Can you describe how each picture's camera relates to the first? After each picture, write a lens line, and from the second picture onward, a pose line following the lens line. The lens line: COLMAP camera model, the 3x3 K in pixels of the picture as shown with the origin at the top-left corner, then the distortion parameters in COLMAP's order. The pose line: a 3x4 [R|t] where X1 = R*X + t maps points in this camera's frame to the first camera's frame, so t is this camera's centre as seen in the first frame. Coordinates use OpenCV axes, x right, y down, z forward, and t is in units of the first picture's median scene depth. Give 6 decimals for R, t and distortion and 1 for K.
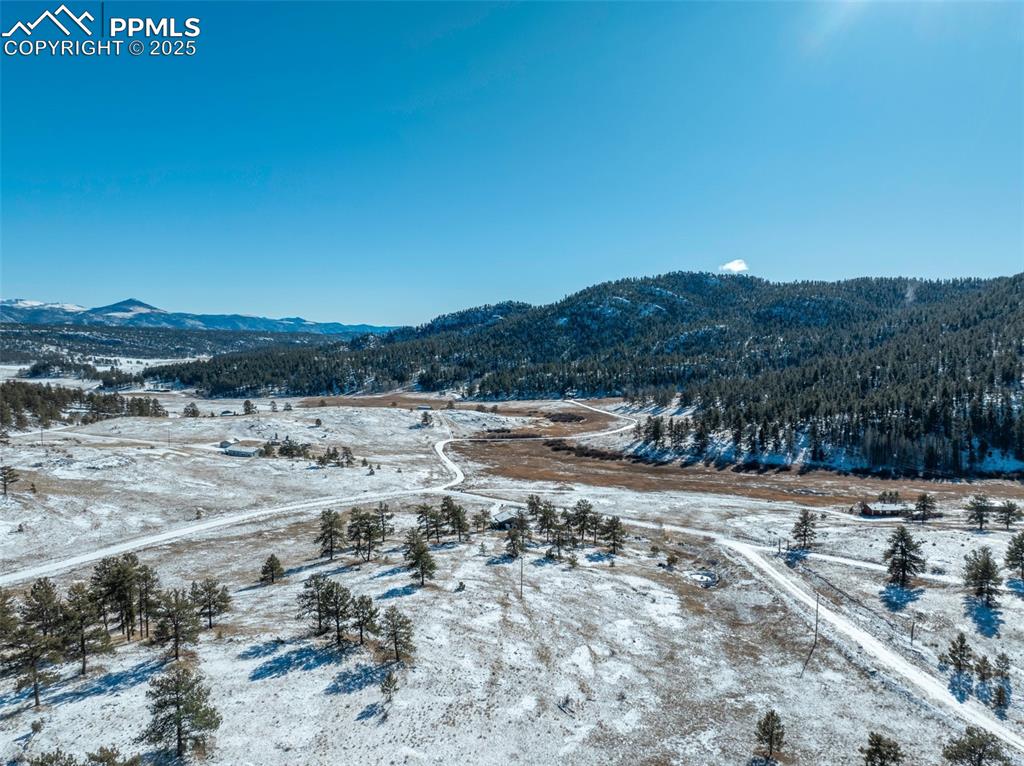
lens RADIAL K [[728.0, 0, 510.0], [0, 728.0, 380.0], [0, 0, 1]] dist [-0.050497, 0.026017]
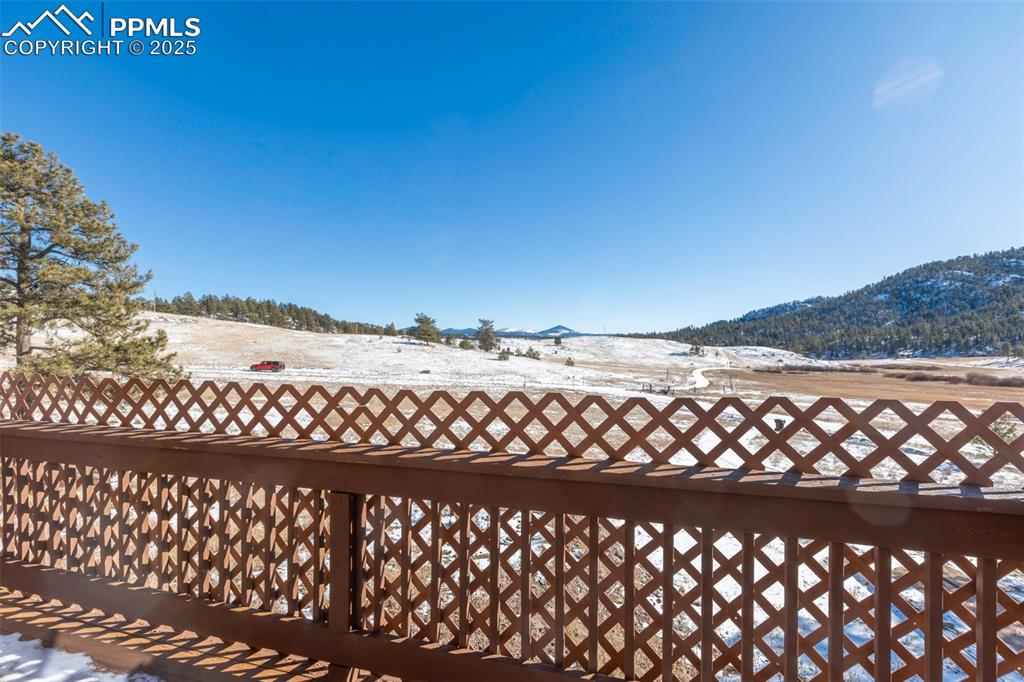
lens RADIAL K [[464.1, 0, 508.8], [0, 464.1, 337.6], [0, 0, 1]] dist [0.003257, 0.000730]
pose [[0.830341, -0.017332, -0.556986, 0.000335], [-0.026247, 0.997190, -0.070159, 0.034866], [0.556637, 0.072875, 0.827553, 0.184326]]
